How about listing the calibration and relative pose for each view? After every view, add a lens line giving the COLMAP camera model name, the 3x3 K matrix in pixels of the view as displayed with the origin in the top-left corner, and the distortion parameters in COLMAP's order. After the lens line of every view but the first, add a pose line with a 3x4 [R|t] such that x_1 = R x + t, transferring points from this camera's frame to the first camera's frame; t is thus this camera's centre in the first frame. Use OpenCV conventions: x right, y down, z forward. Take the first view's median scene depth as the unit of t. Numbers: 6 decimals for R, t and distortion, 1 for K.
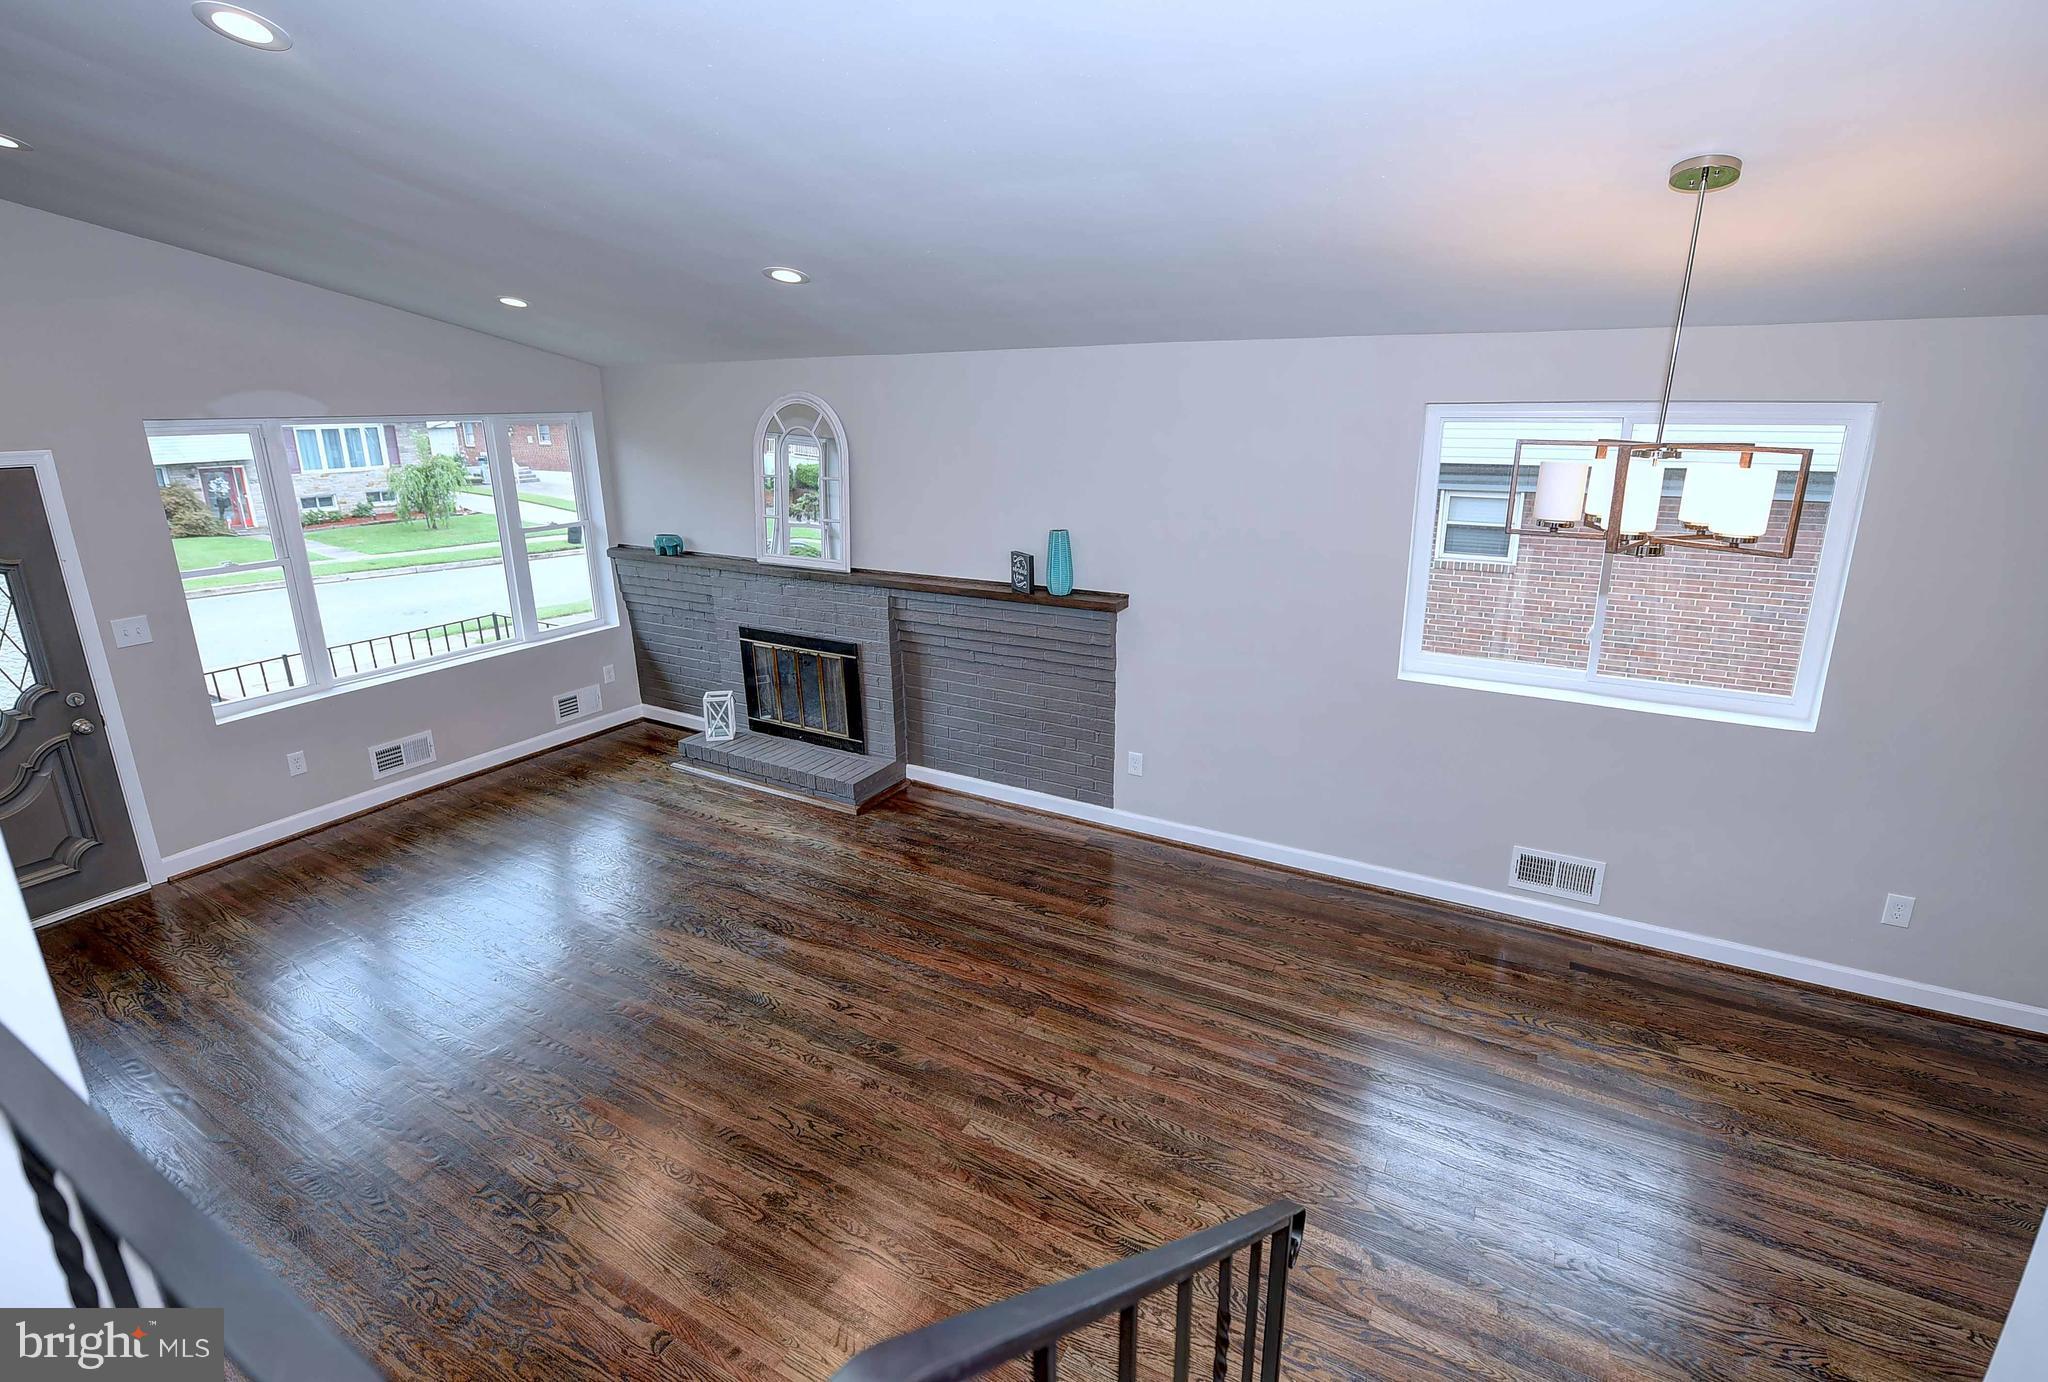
lens RADIAL K [[918.4, 0, 1027.9], [0, 918.4, 648.2], [0, 0, 1]] dist [-0.007500, -0.003146]
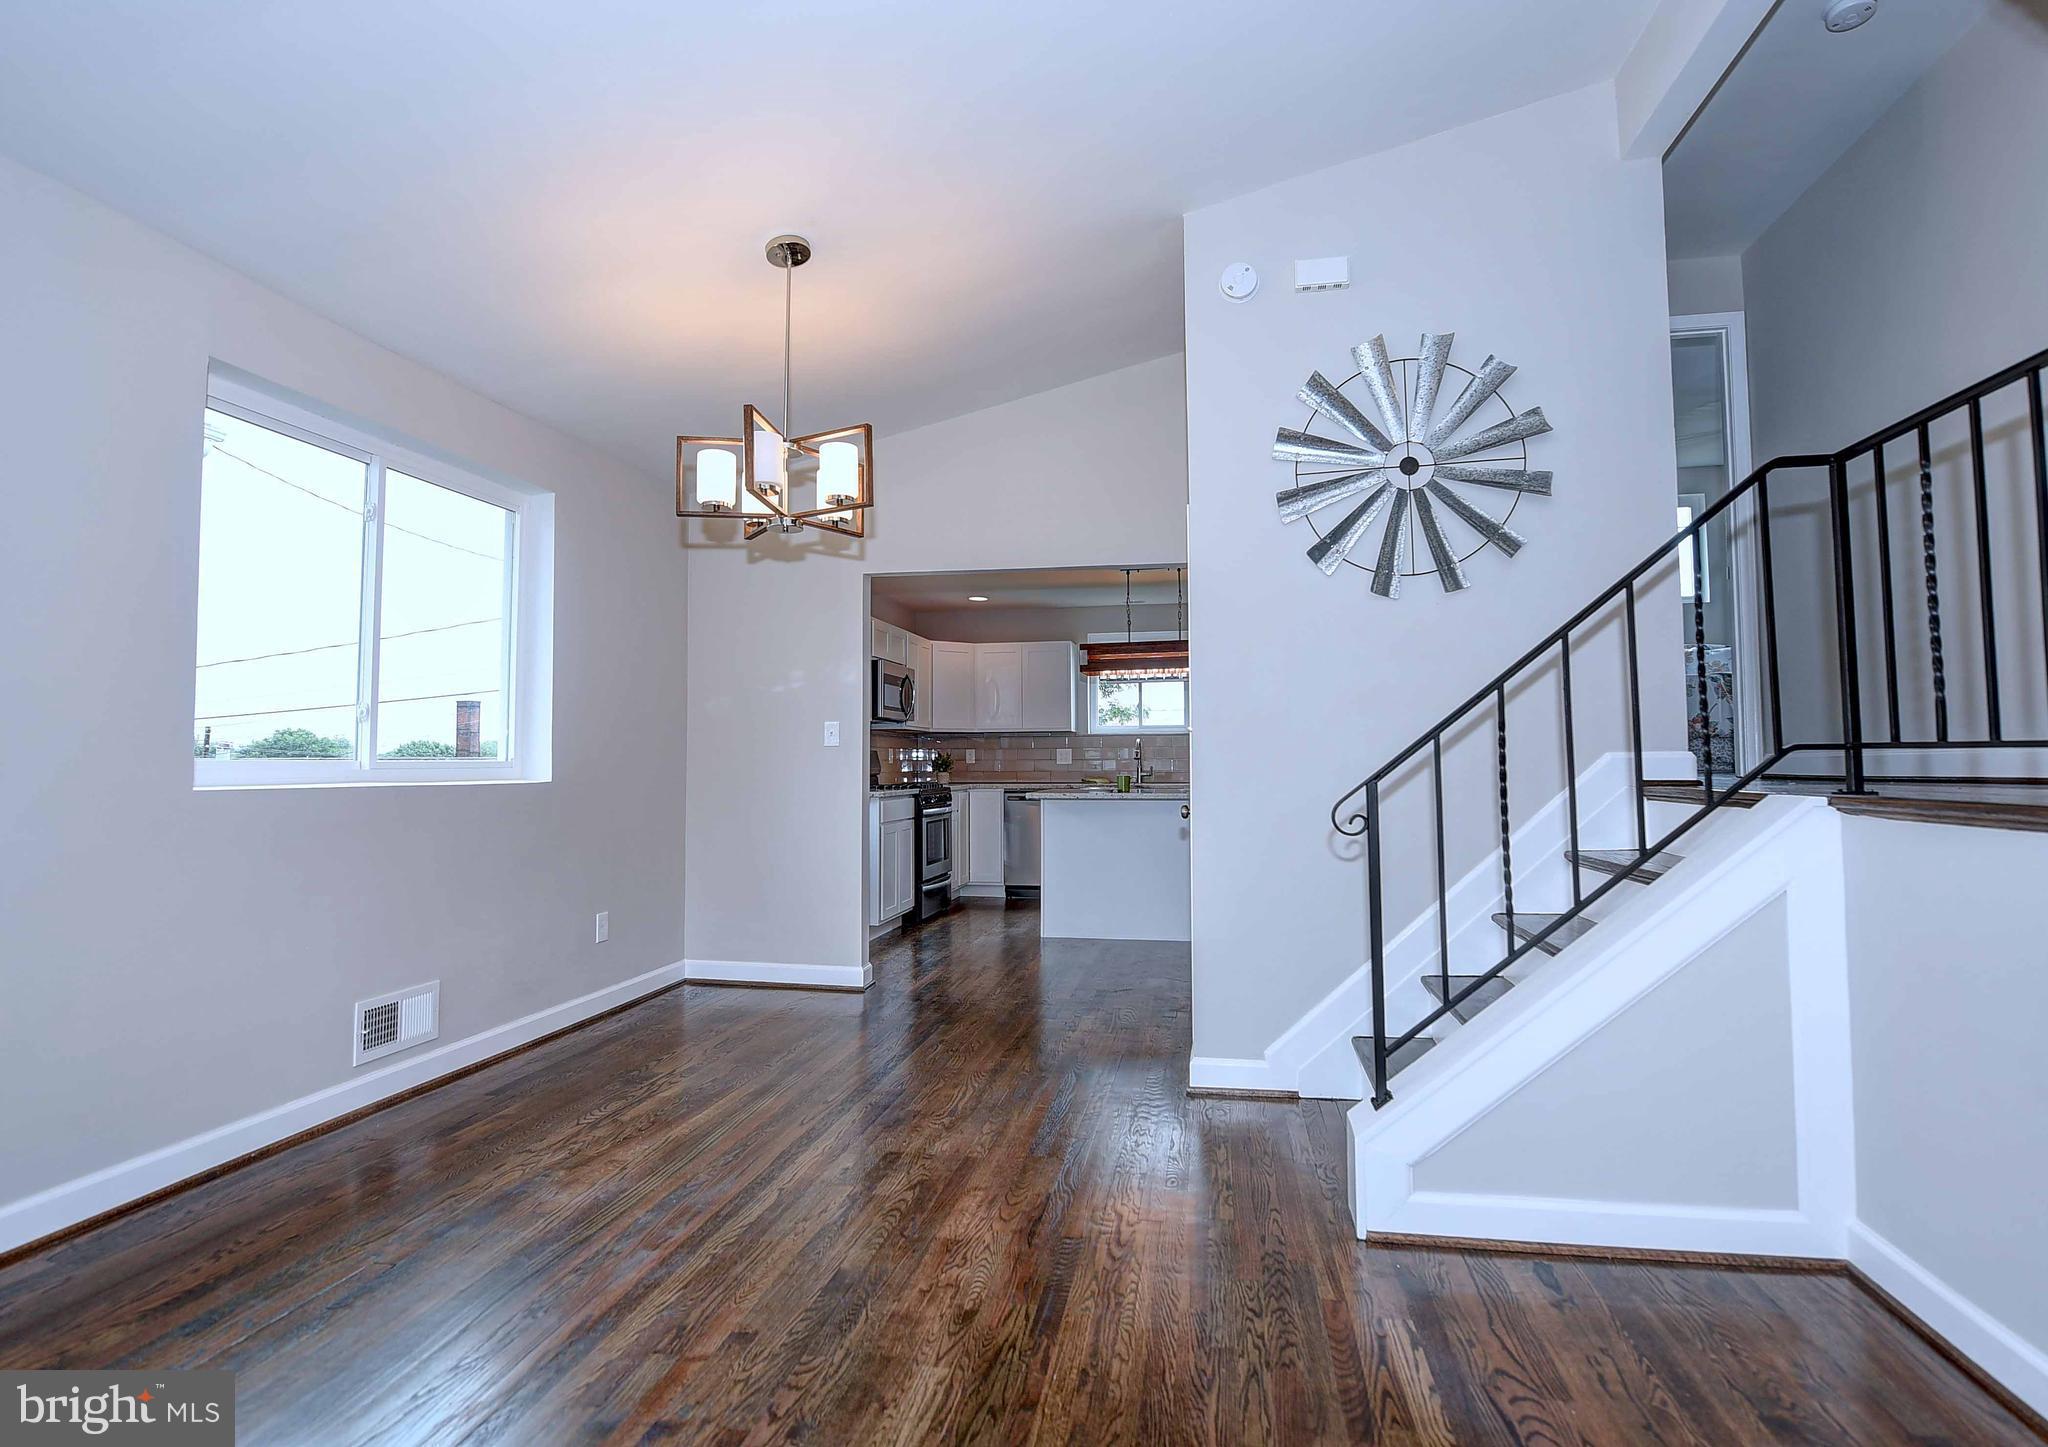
lens RADIAL K [[985.2, 0, 1059.6], [0, 985.2, 724.4], [0, 0, 1]] dist [-0.011052, -0.001660]
pose [[-0.347534, 0.048933, 0.936390, -0.323467], [0.251999, 0.966771, 0.043007, 0.088378], [-0.903170, 0.250916, -0.348317, 0.578824]]
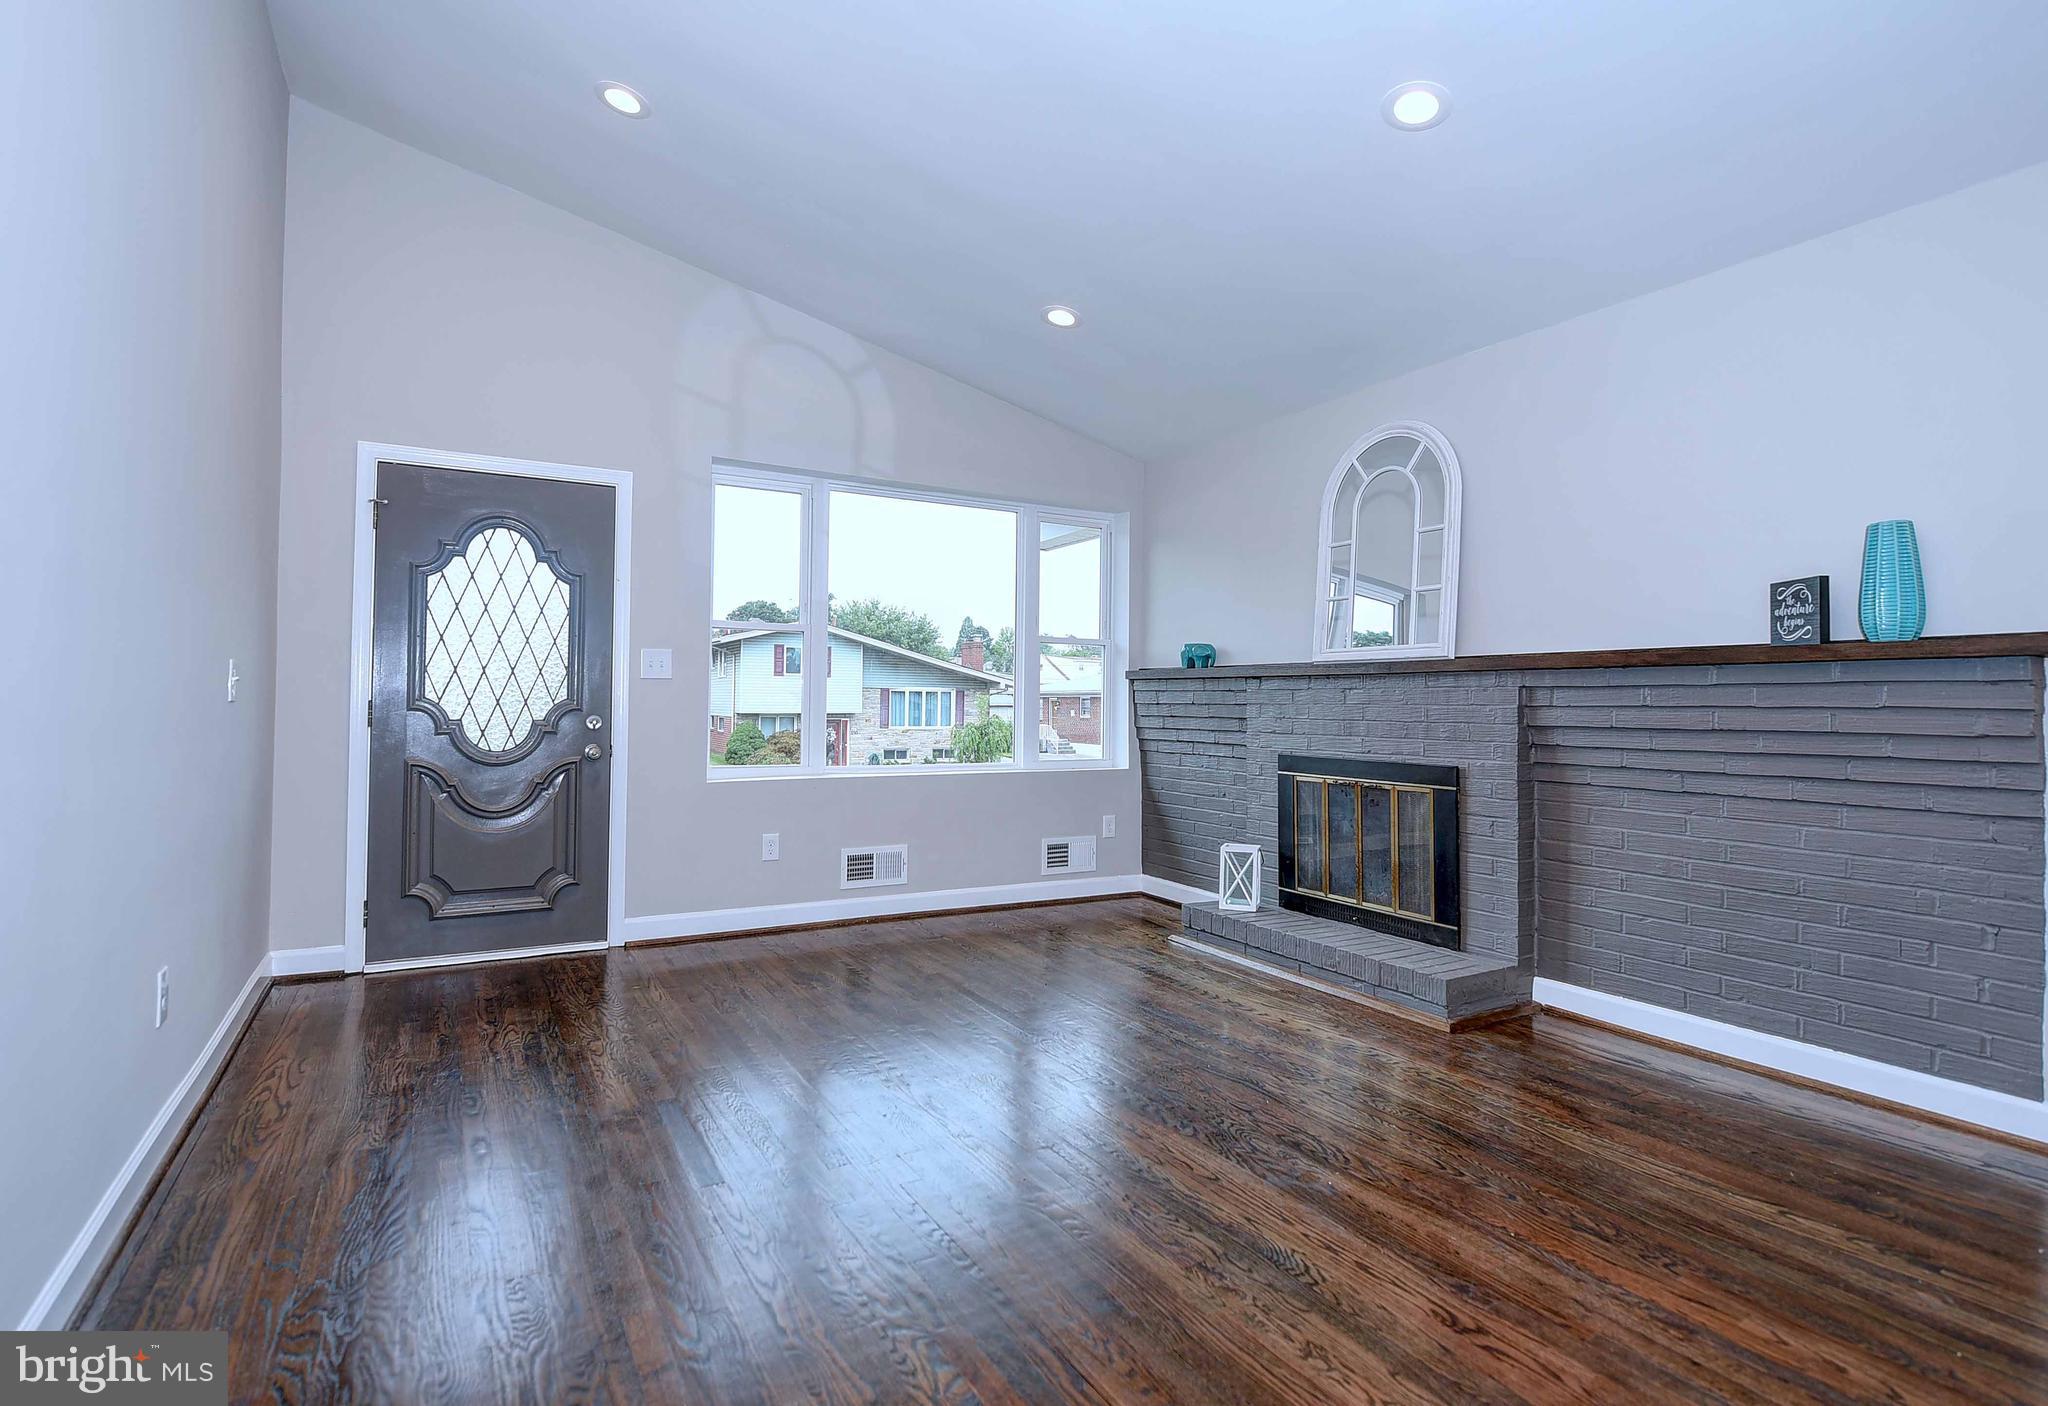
lens RADIAL K [[1001.0, 0, 1038.0], [0, 1001.0, 686.9], [0, 0, 1]] dist [-0.004877, -0.003604]
pose [[0.865564, 0.009415, -0.500709, -0.100275], [-0.145932, 0.961175, -0.234194, 0.165721], [0.479064, 0.275780, 0.833333, 0.281625]]
